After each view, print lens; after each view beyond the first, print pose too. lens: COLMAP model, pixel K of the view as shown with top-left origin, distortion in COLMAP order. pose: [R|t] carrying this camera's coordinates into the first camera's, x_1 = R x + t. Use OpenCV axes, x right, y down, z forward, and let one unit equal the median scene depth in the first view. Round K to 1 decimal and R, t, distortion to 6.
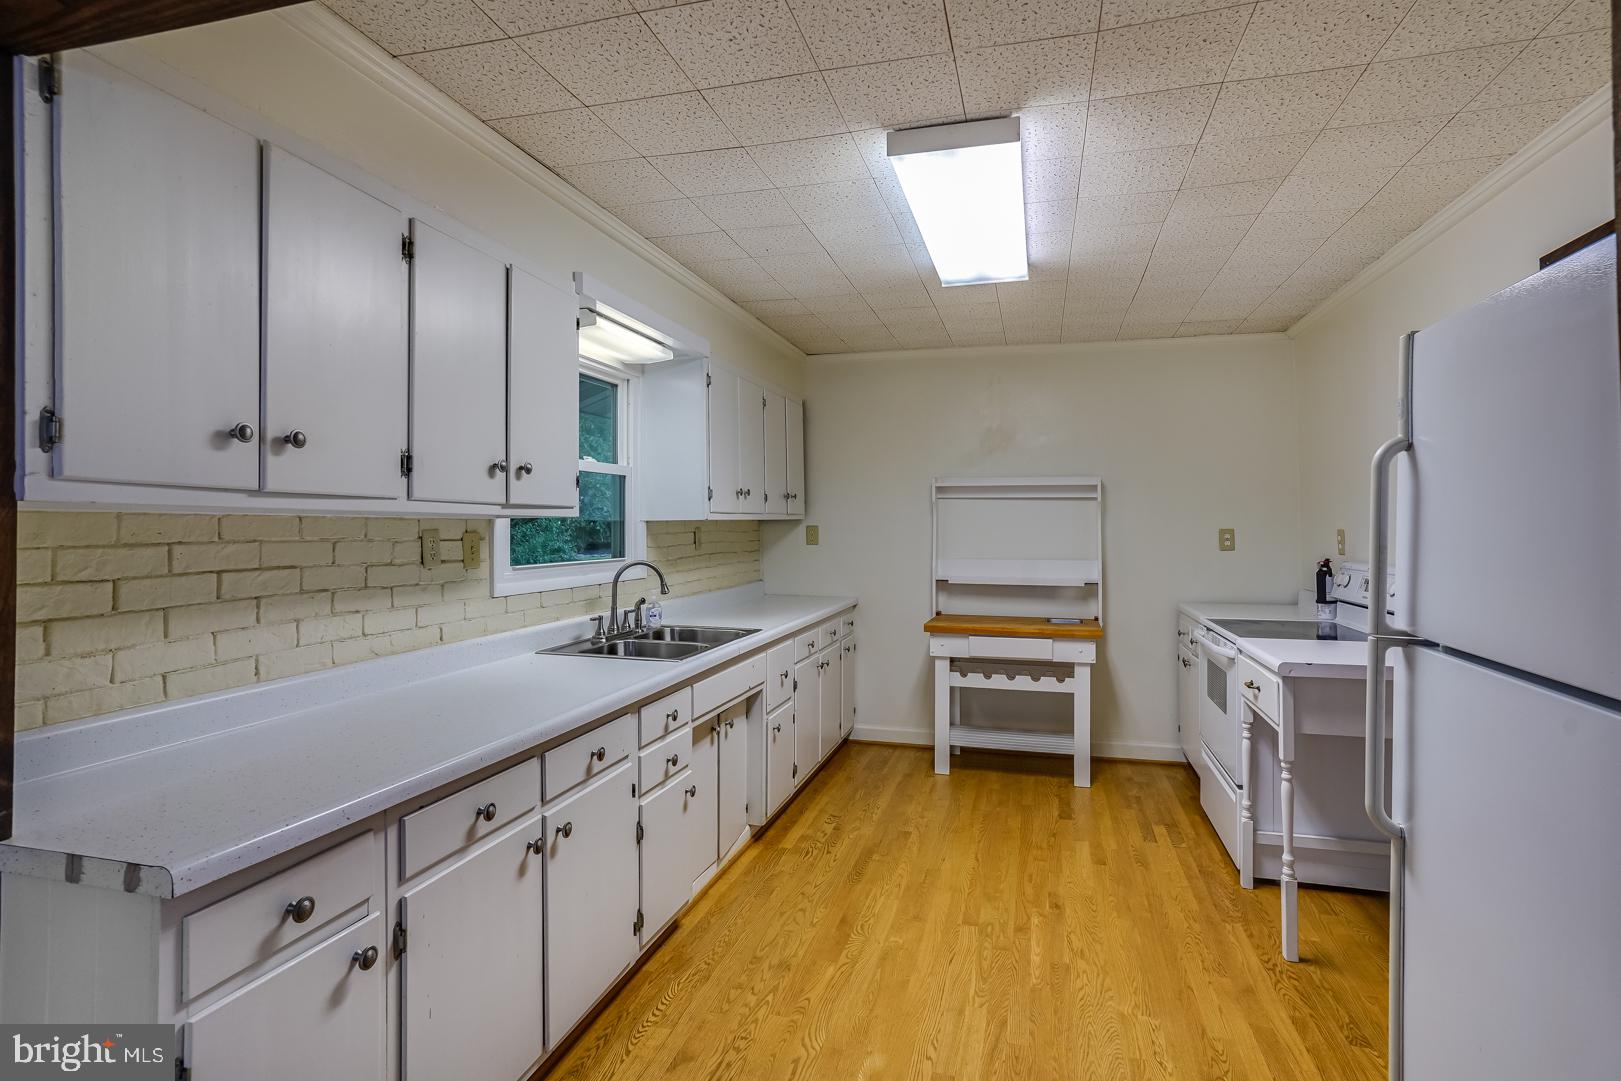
lens RADIAL K [[797.3, 0, 793.2], [0, 797.3, 516.6], [0, 0, 1]] dist [-0.056825, 0.017595]
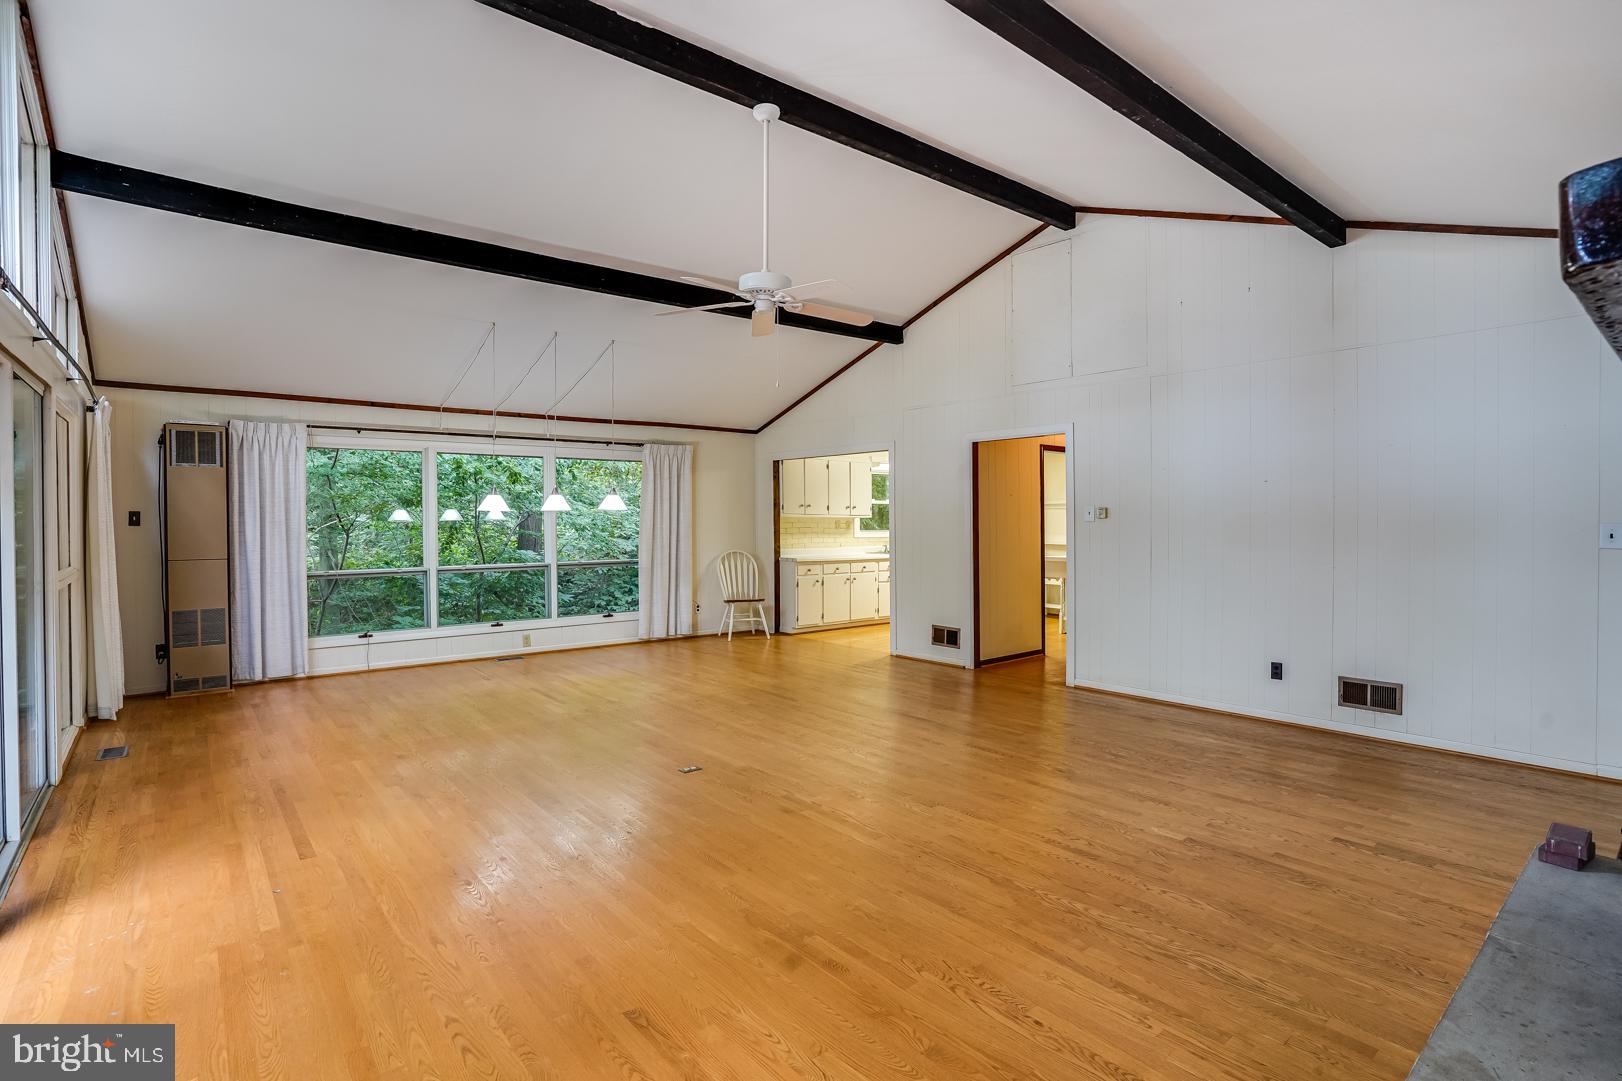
lens RADIAL K [[797.8, 0, 816.2], [0, 797.8, 536.3], [0, 0, 1]] dist [-0.056825, 0.017595]
pose [[0.833956, 0.006203, -0.551795, 1.394030], [0.008879, 0.999657, 0.024657, -0.006036], [0.551759, -0.025462, 0.833615, -2.046569]]
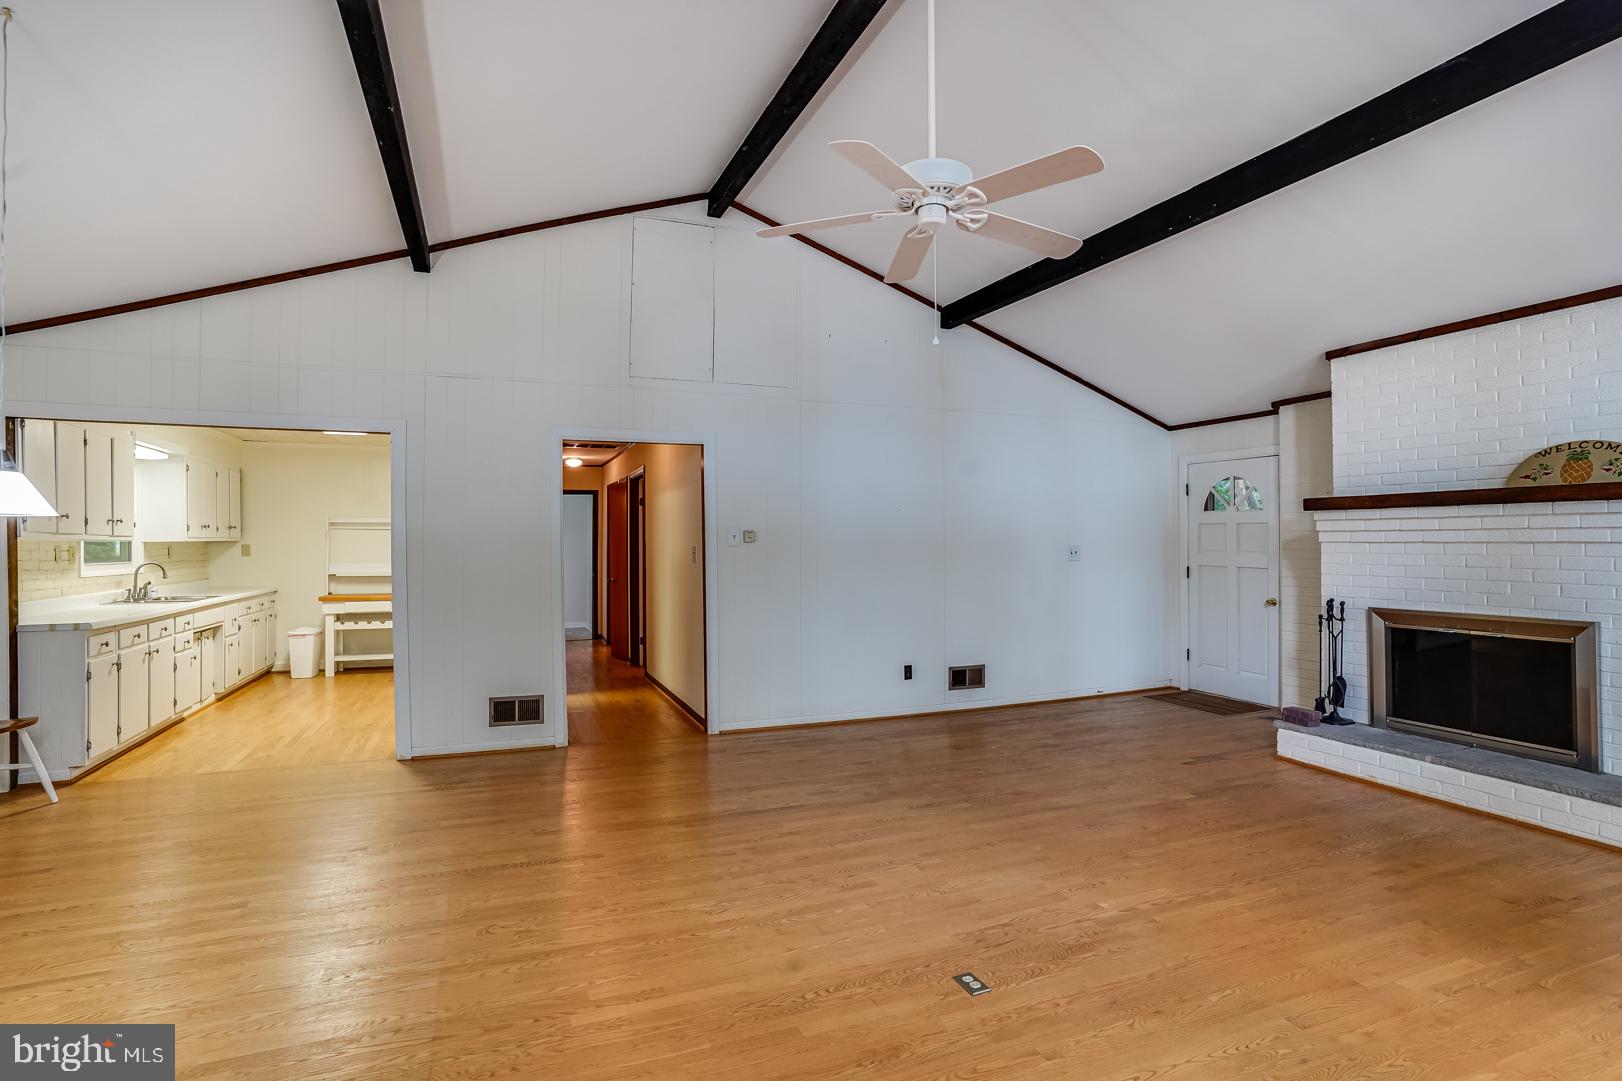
lens RADIAL K [[797.8, 0, 806.1], [0, 797.8, 528.7], [0, 0, 1]] dist [-0.056825, 0.017595]
pose [[0.782553, 0.008172, 0.622531, -0.113968], [-0.002086, 0.999943, -0.010504, -0.011322], [-0.622581, 0.006922, 0.782525, -1.555154]]
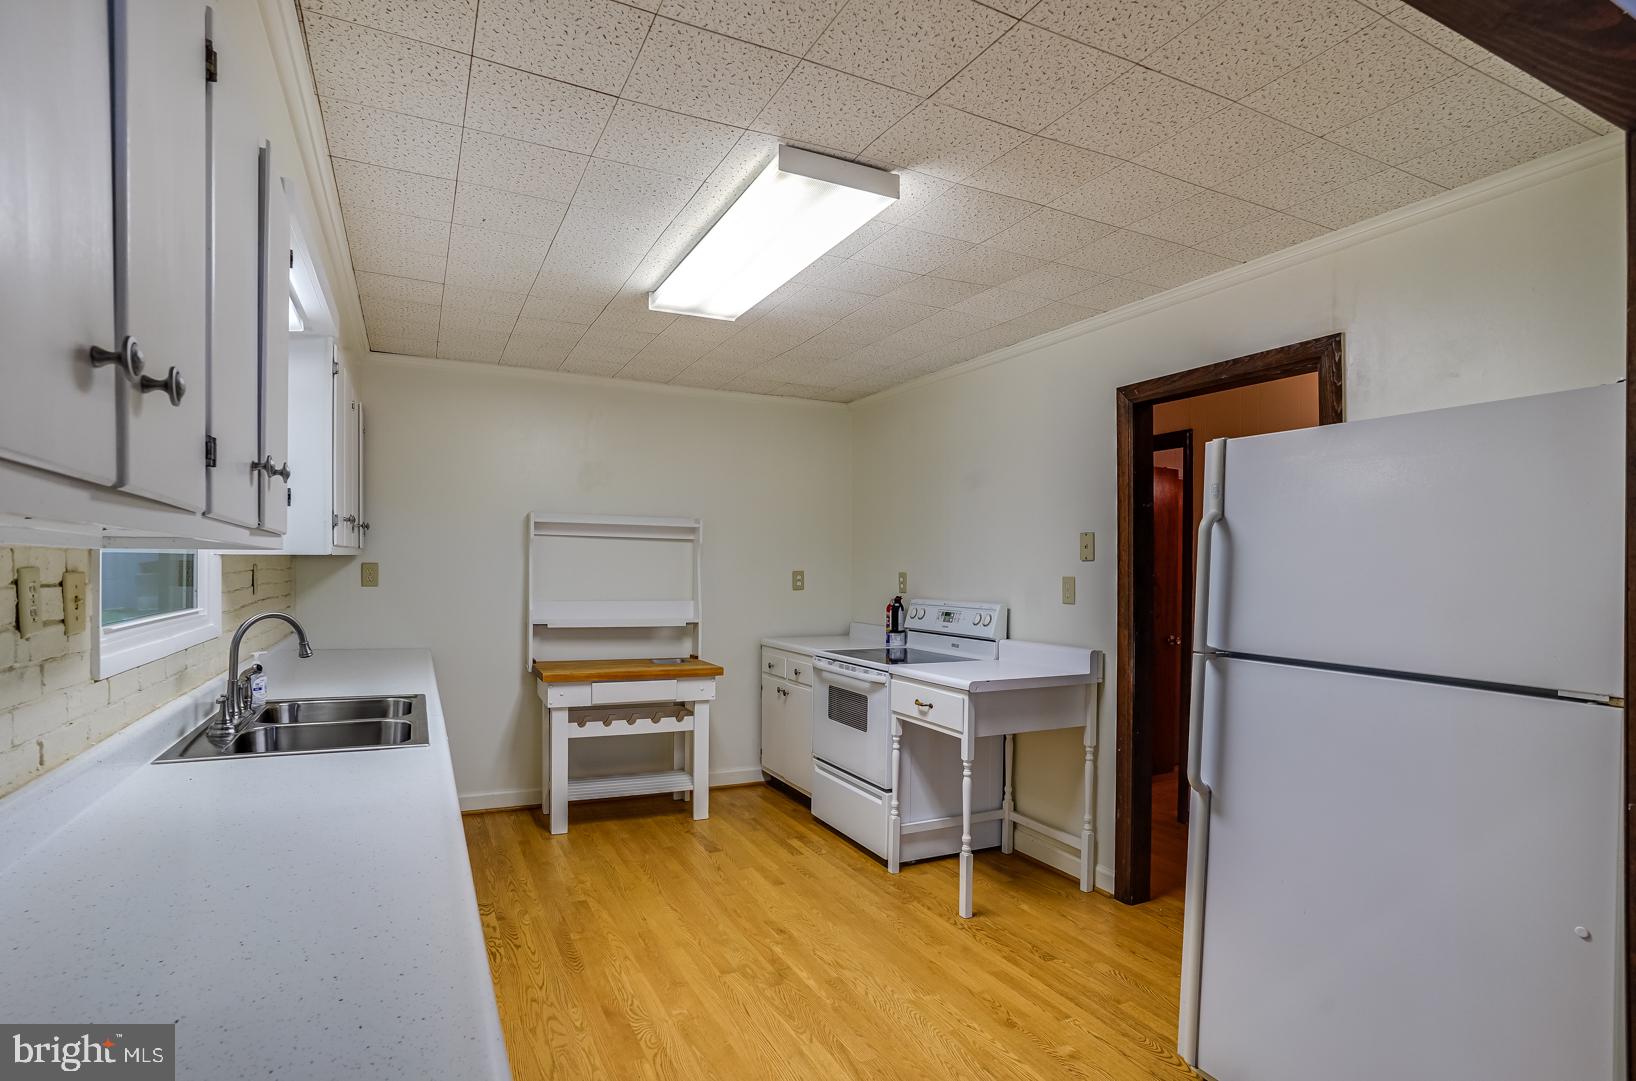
lens RADIAL K [[803.9, 0, 801.9], [0, 803.9, 580.6], [0, 0, 1]] dist [-0.075264, 0.002334]
pose [[0.740235, -0.001247, 0.672347, -0.306024], [-0.020711, 0.999481, 0.024656, 0.000893], [-0.672029, -0.032176, 0.739825, 0.181488]]
